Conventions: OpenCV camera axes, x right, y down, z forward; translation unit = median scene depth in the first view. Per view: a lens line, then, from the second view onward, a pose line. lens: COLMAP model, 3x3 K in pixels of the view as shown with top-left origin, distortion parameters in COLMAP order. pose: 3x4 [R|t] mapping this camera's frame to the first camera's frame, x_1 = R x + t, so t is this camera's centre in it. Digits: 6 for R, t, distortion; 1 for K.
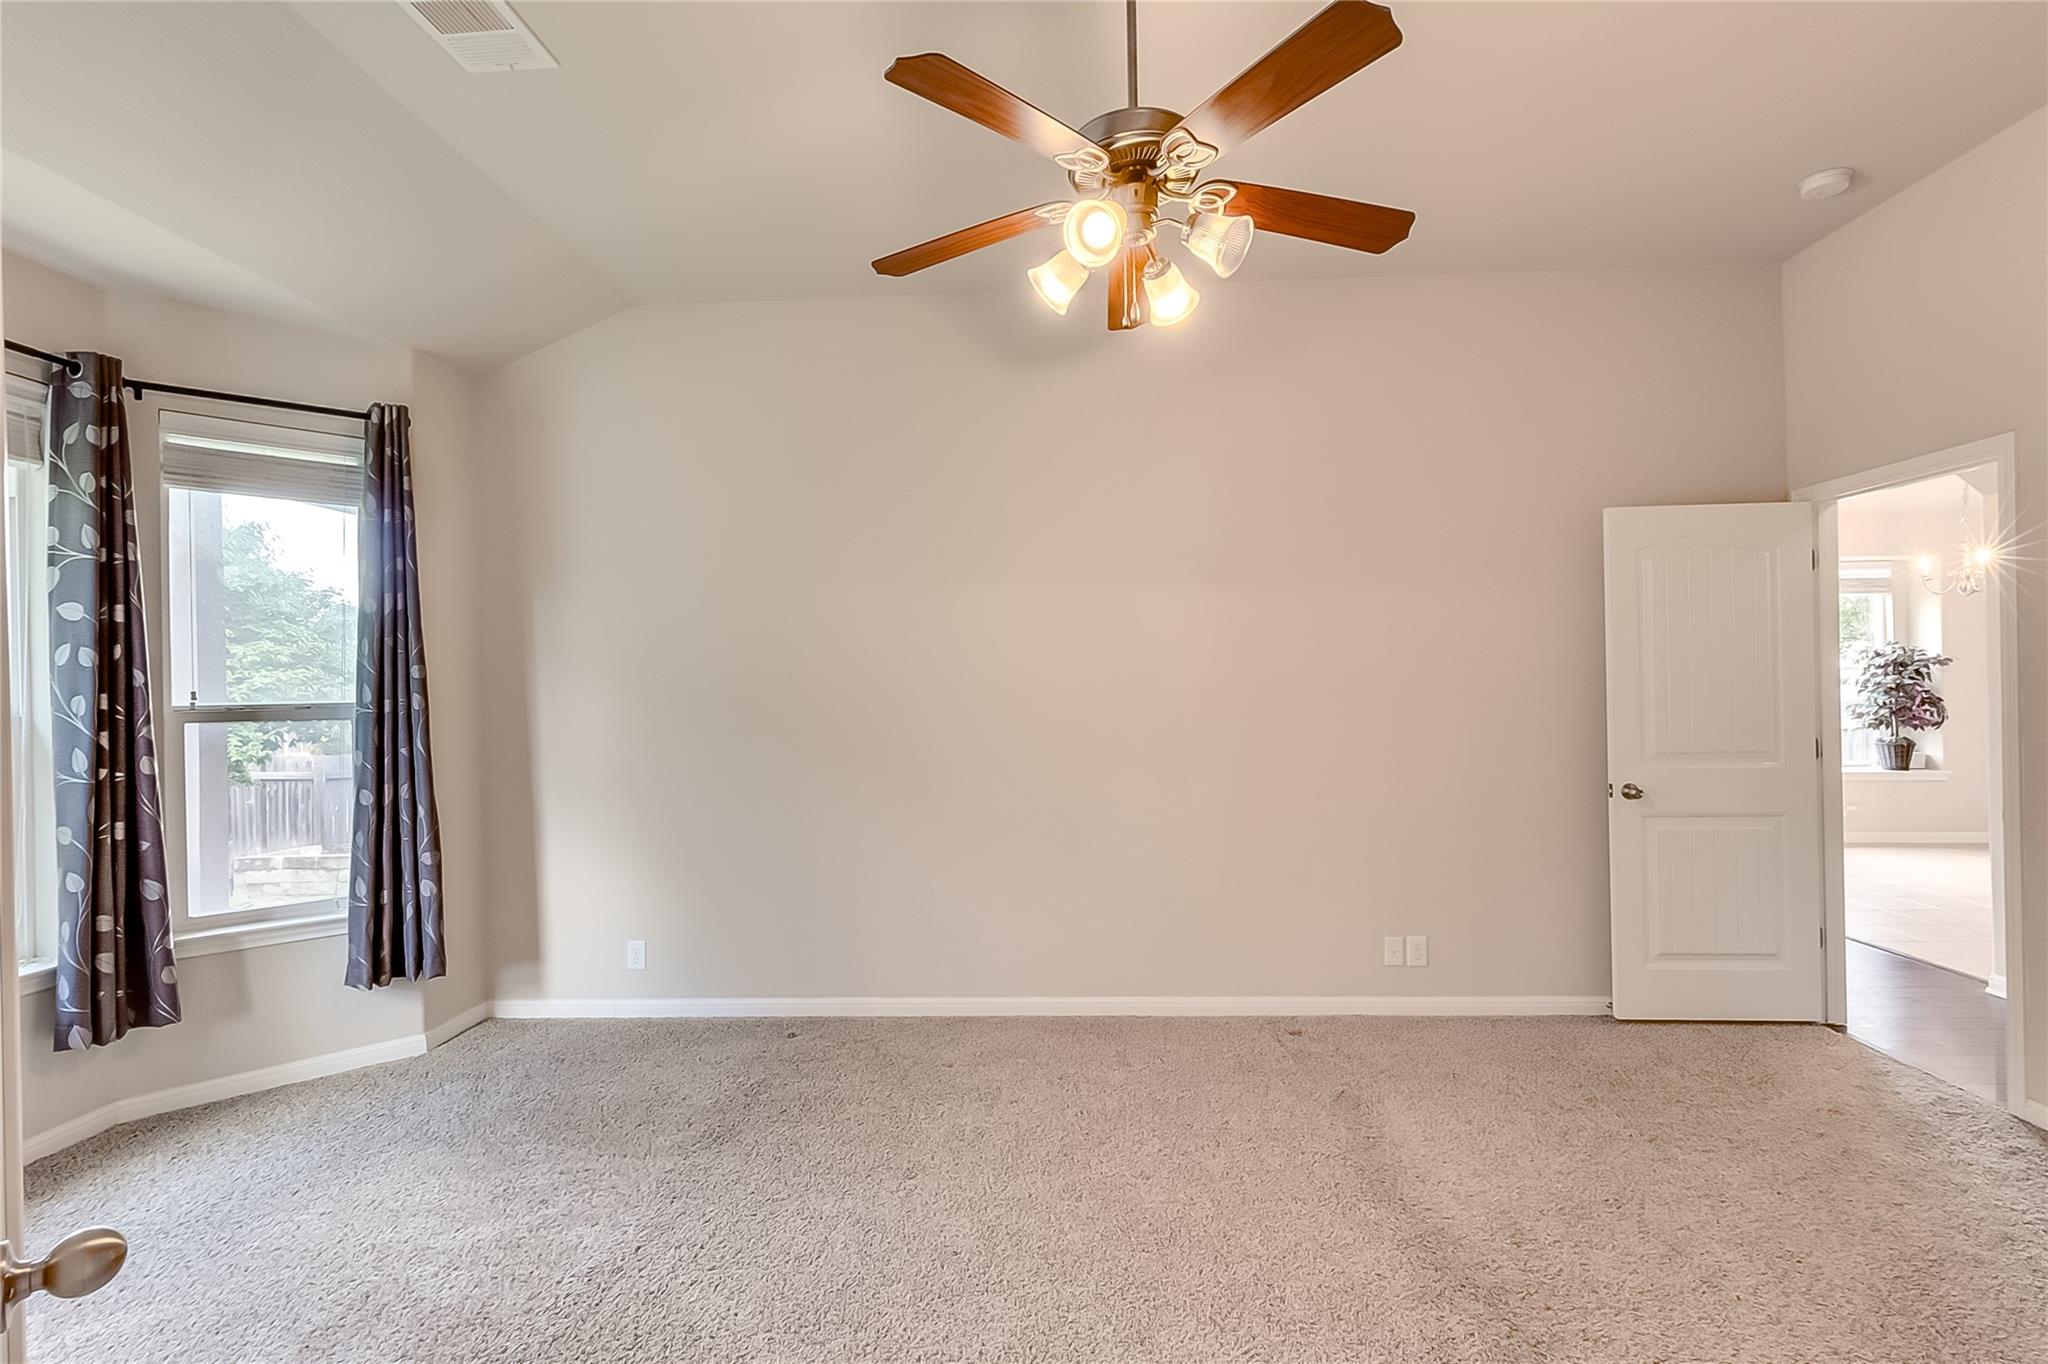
lens RADIAL K [[933.7, 0, 1024.9], [0, 933.7, 686.8], [0, 0, 1]] dist [0.001523, -0.000577]
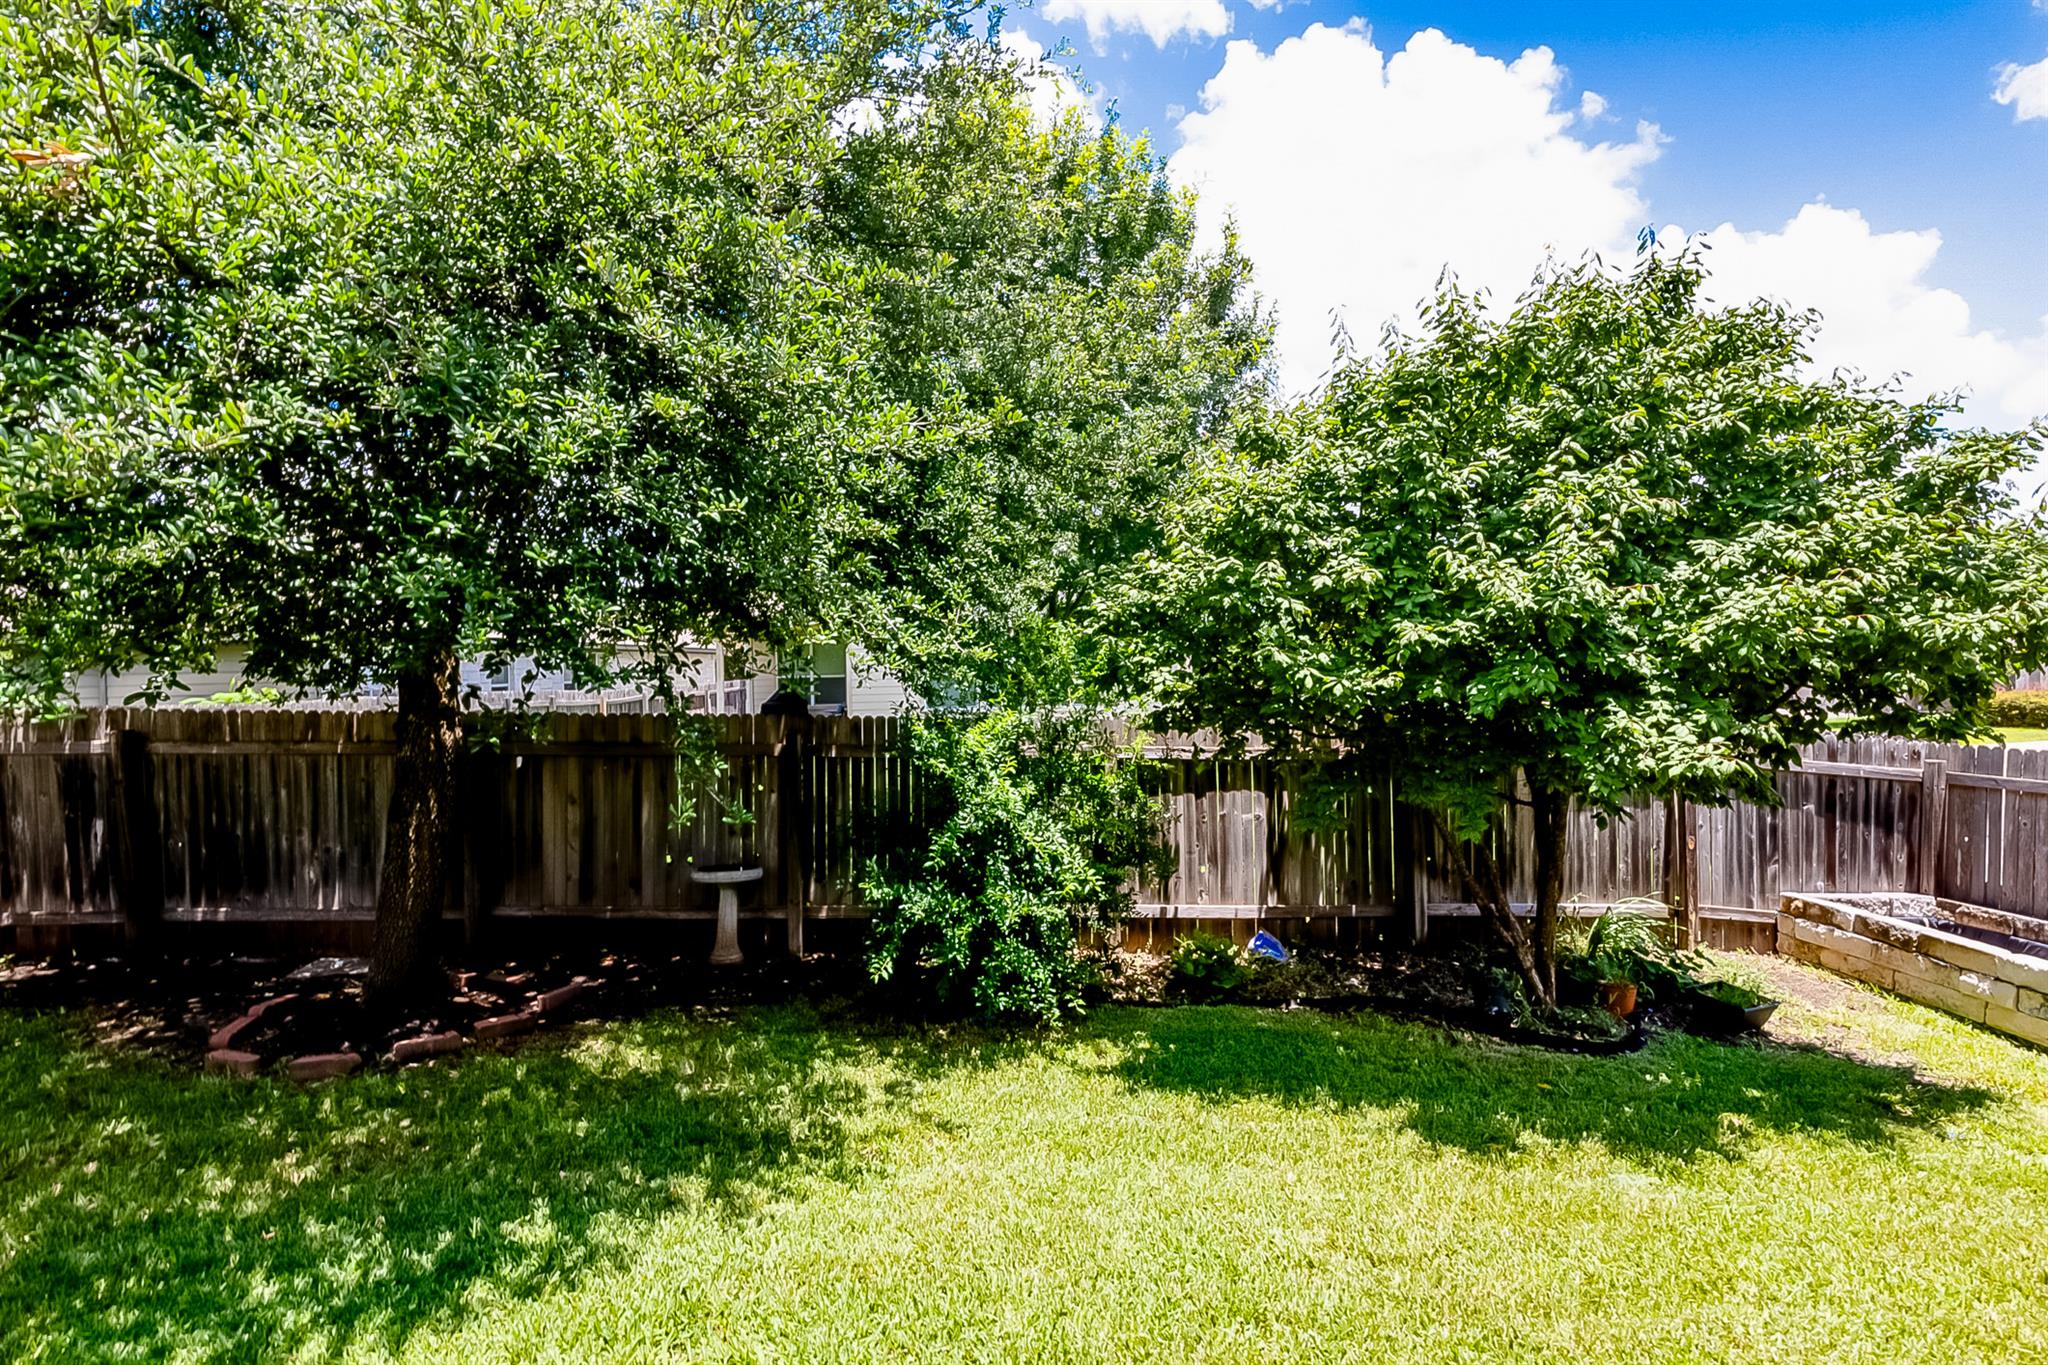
lens RADIAL K [[948.7, 0, 1024.0], [0, 948.7, 682.5], [0, 0, 1]] dist [0.000595, 0.000025]
pose [[0.128707, 0.041093, -0.990831, -0.335360], [0.014260, 0.998961, 0.043282, 0.005101], [0.991580, -0.019700, 0.127987, 0.496590]]
